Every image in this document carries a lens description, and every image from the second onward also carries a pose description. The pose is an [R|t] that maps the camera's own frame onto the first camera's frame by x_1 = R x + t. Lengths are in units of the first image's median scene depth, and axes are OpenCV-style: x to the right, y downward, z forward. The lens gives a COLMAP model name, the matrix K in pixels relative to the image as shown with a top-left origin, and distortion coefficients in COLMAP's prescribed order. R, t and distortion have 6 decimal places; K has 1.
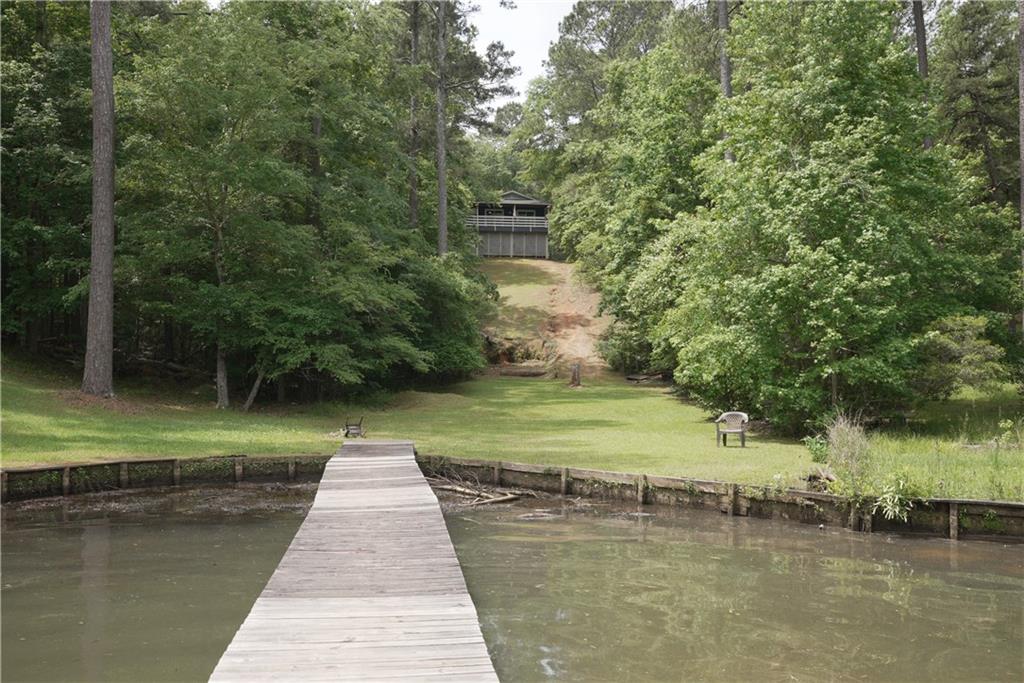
lens RADIAL K [[1005.0, 0, 511.7], [0, 1005.0, 341.4], [0, 0, 1]] dist [0.048787, 0.000000]
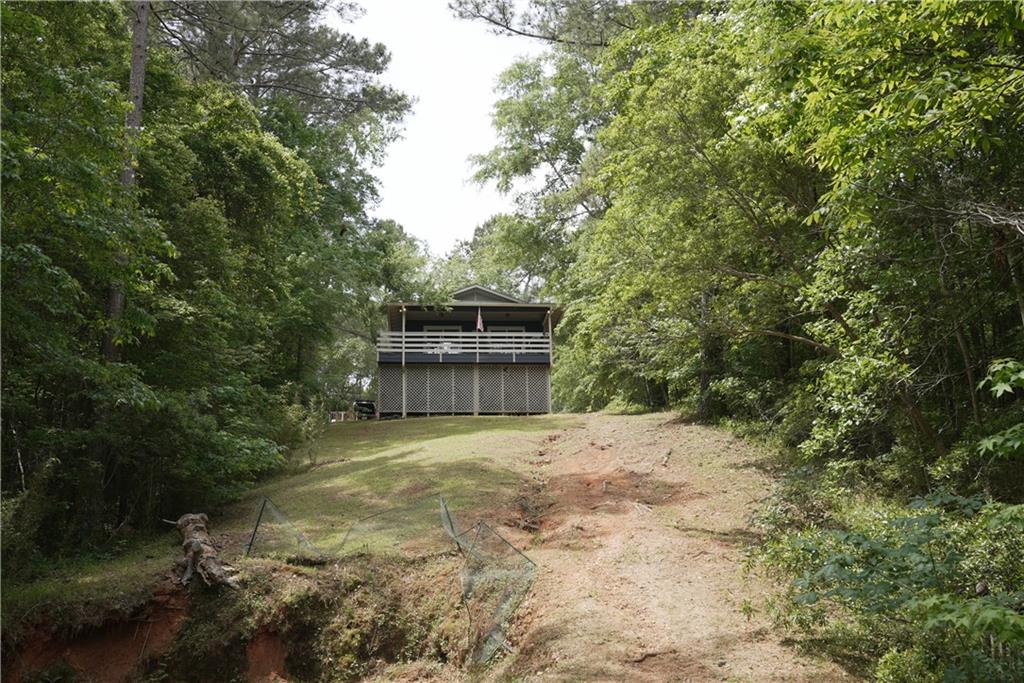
lens RADIAL K [[1005.0, 0, 513.4], [0, 1005.0, 341.4], [0, 0, 1]] dist [0.048787, 0.000000]
pose [[0.999192, -0.032145, -0.024128, 0.043762], [0.025020, 0.967264, -0.252537, 0.007498], [0.031456, 0.251729, 0.967286, 0.740528]]
